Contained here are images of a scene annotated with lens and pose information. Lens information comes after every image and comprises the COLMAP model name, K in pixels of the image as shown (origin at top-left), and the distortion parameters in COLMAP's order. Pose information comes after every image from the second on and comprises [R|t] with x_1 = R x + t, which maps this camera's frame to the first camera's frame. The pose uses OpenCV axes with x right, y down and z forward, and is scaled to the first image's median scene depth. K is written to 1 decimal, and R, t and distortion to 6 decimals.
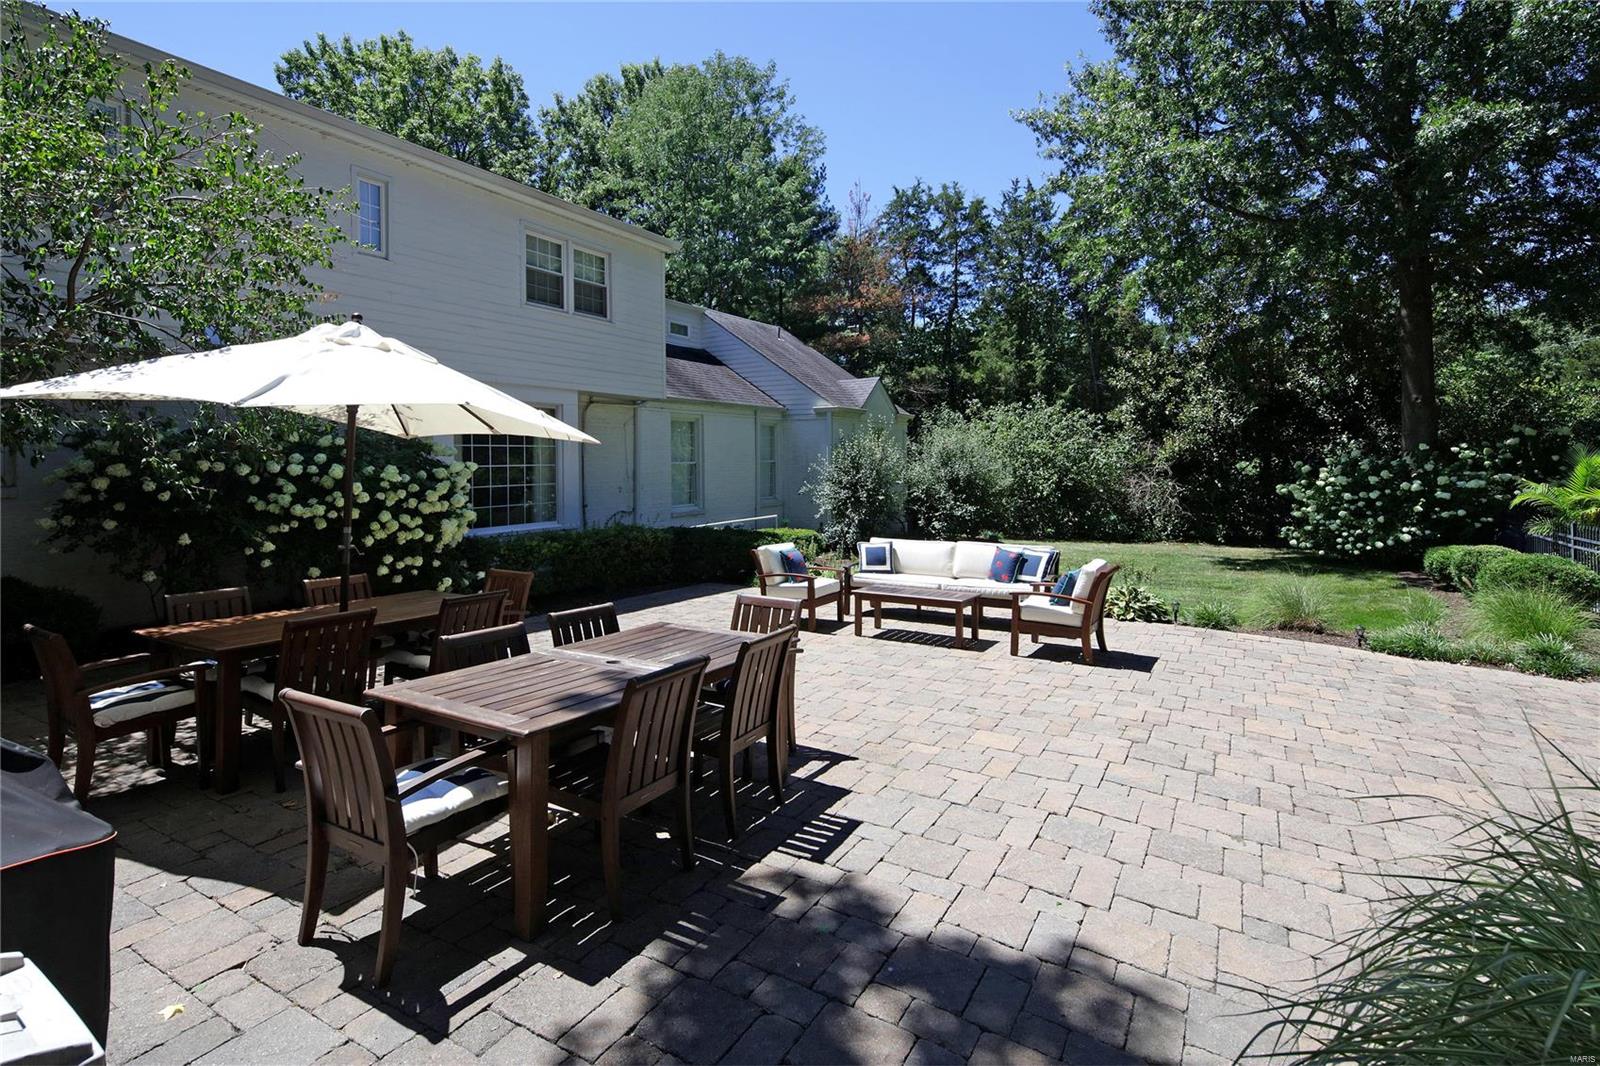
lens RADIAL K [[784.7, 0, 792.6], [0, 784.7, 467.5], [0, 0, 1]] dist [0.015154, -0.005505]
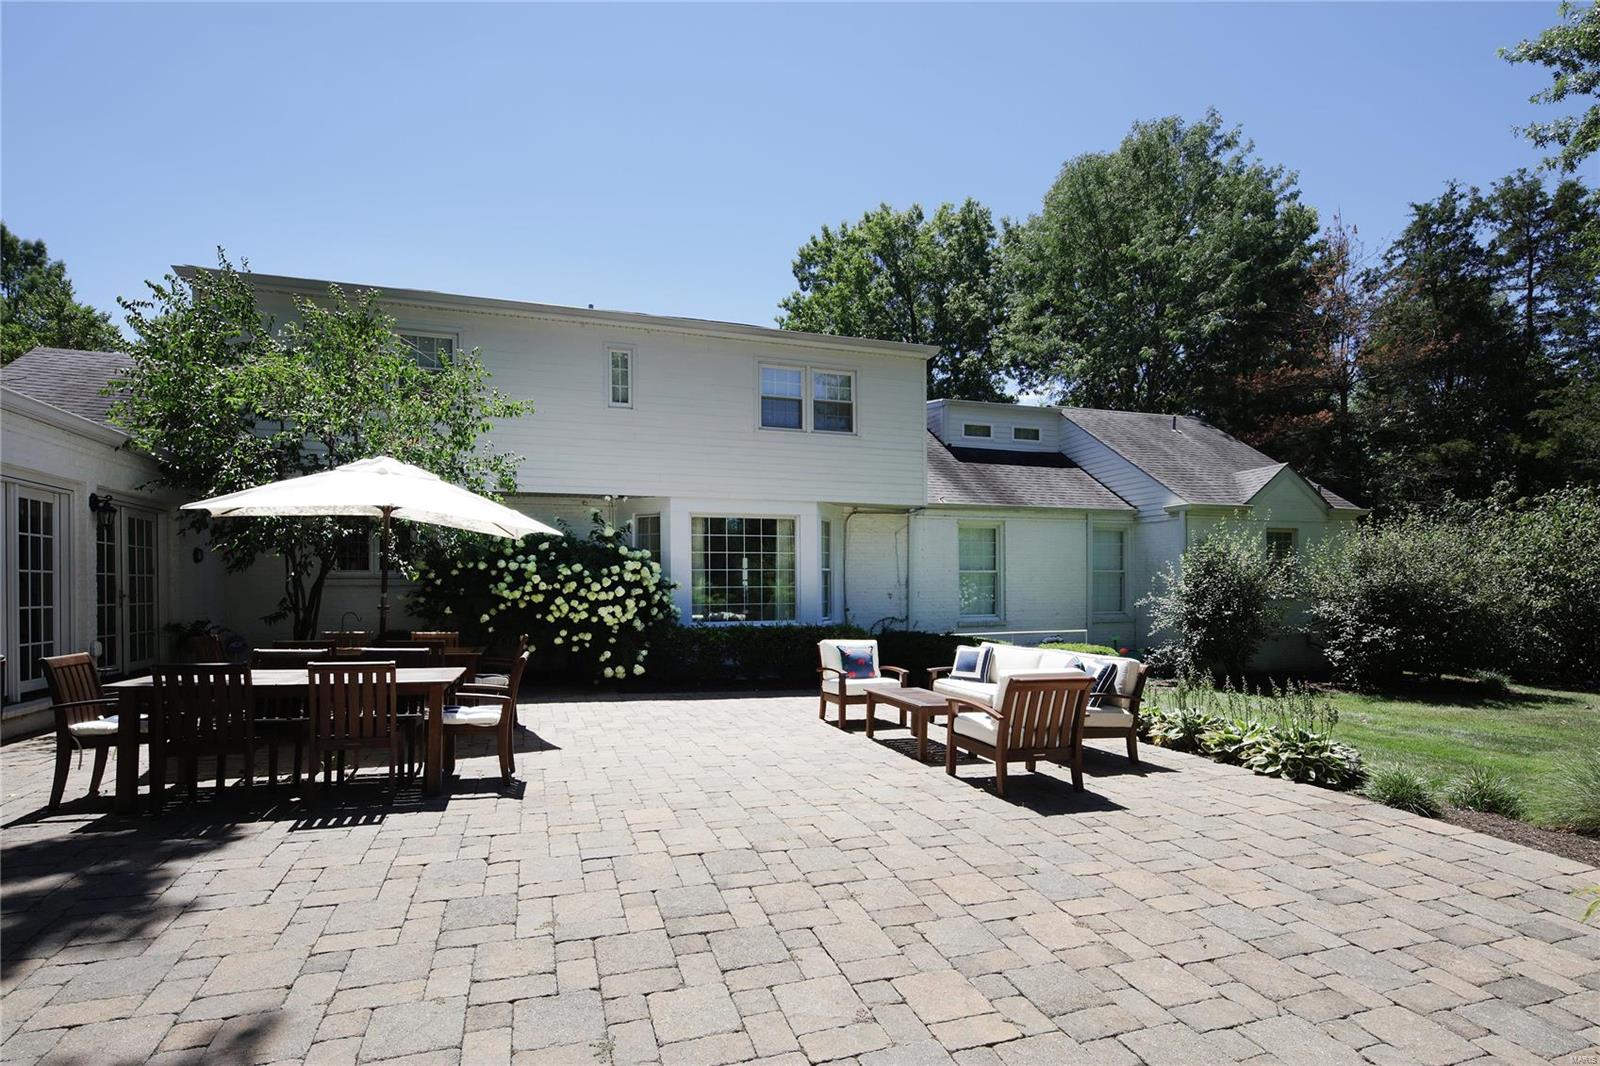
lens RADIAL K [[784.7, 0, 796.5], [0, 784.7, 590.7], [0, 0, 1]] dist [0.015154, -0.005505]
pose [[0.762946, 0.005722, -0.646437, 0.371364], [-0.007964, 0.999968, -0.000548, 0.023858], [0.646413, 0.005566, 0.762967, 0.134699]]
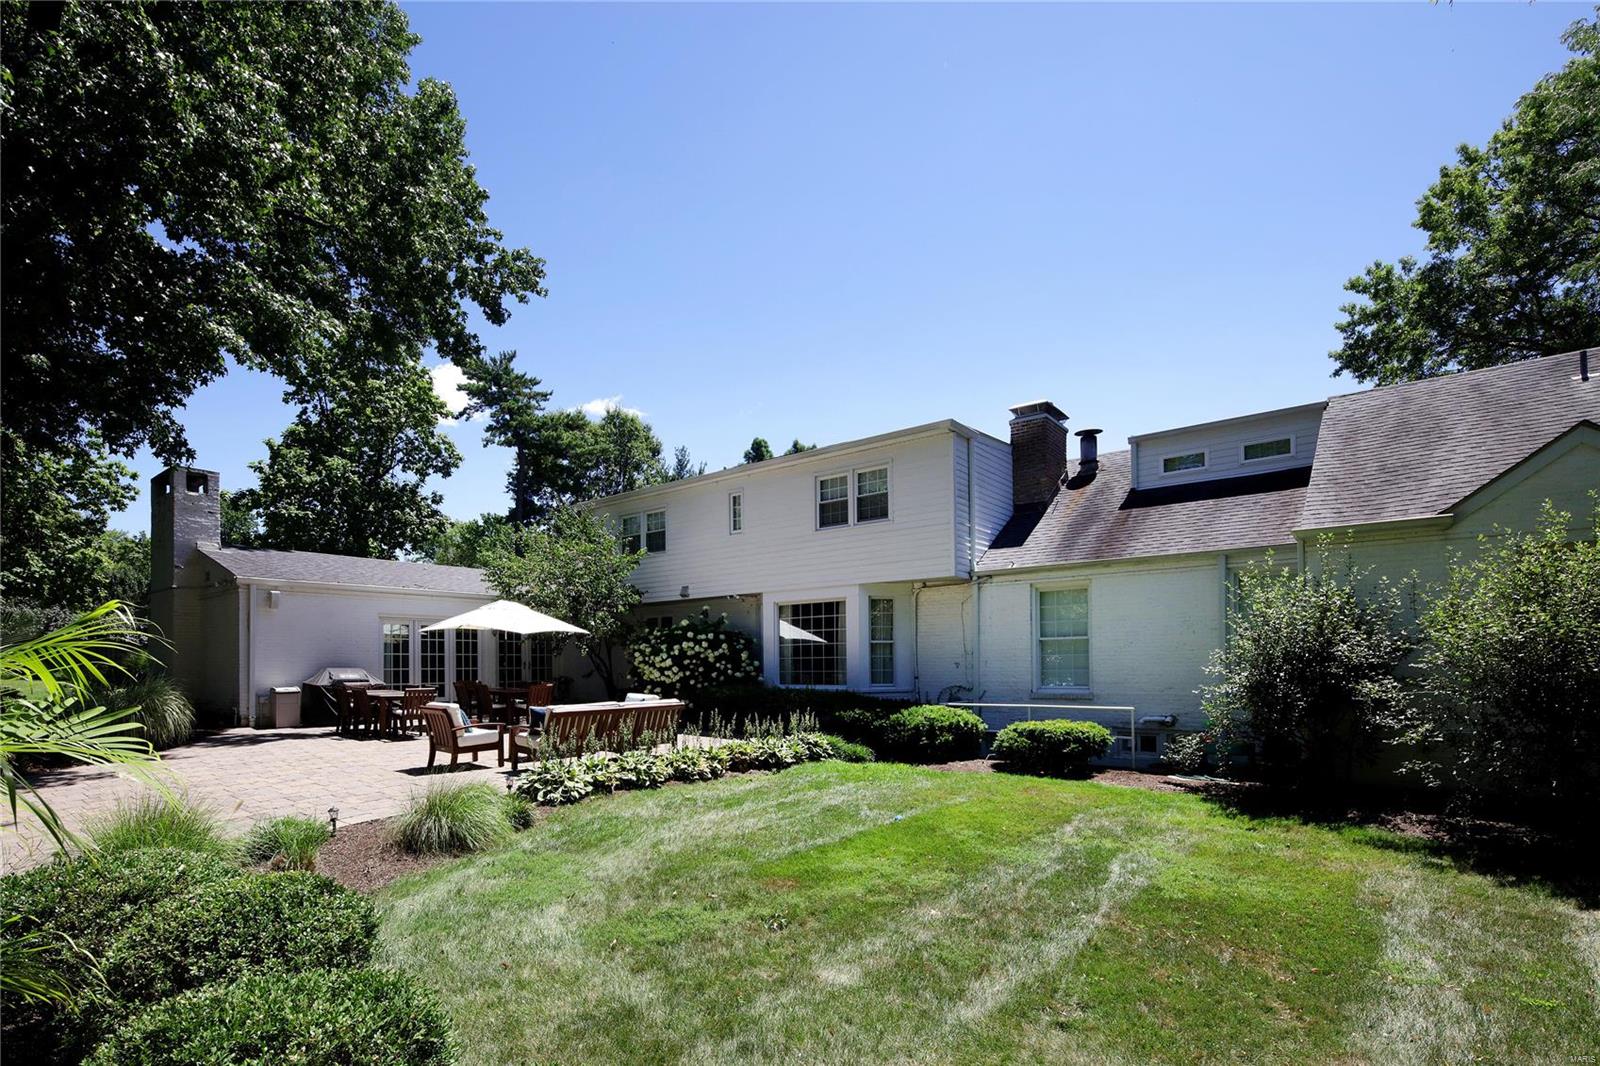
lens RADIAL K [[784.7, 0, 789.9], [0, 784.7, 662.4], [0, 0, 1]] dist [0.015154, -0.005505]
pose [[-0.146840, 0.010626, -0.989103, 0.902965], [0.000885, 0.999943, 0.010611, 0.013888], [0.989160, 0.000683, -0.146841, 0.971345]]
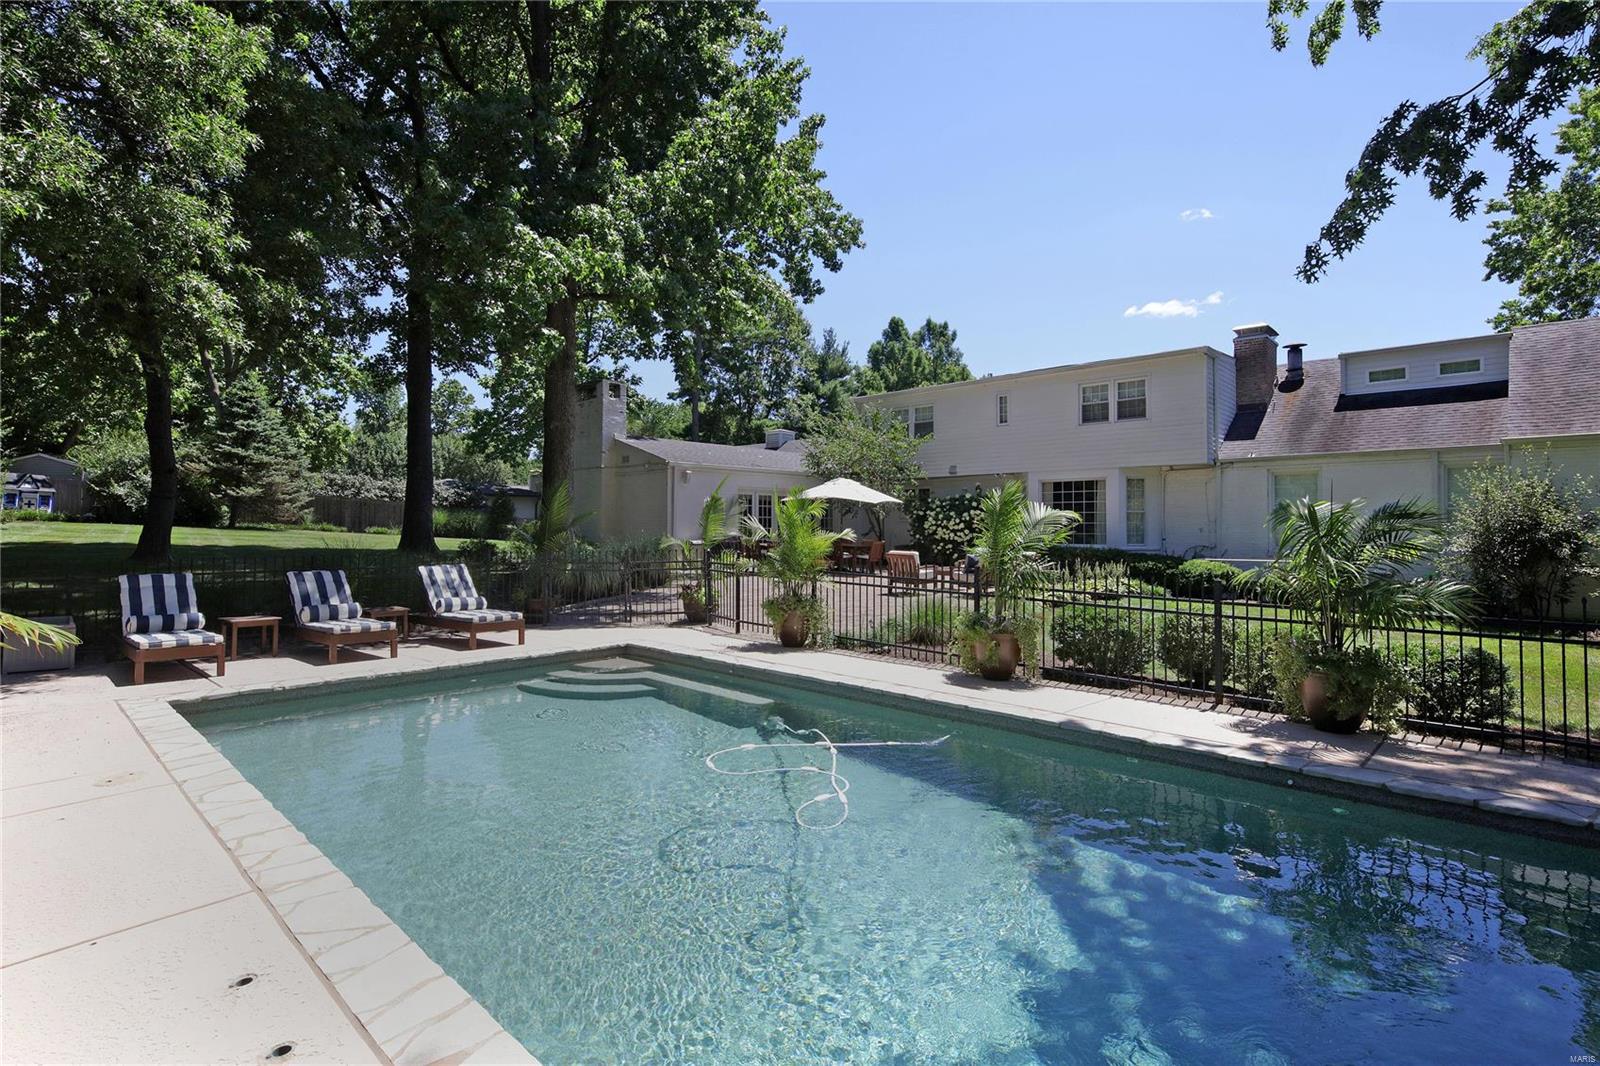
lens RADIAL K [[784.7, 0, 791.2], [0, 784.7, 509.3], [0, 0, 1]] dist [0.015154, -0.005505]
pose [[-0.220031, -0.005947, -0.975475, 1.354735], [-0.006819, 0.999966, -0.004558, 0.003229], [0.975469, 0.005649, -0.220064, 0.622906]]
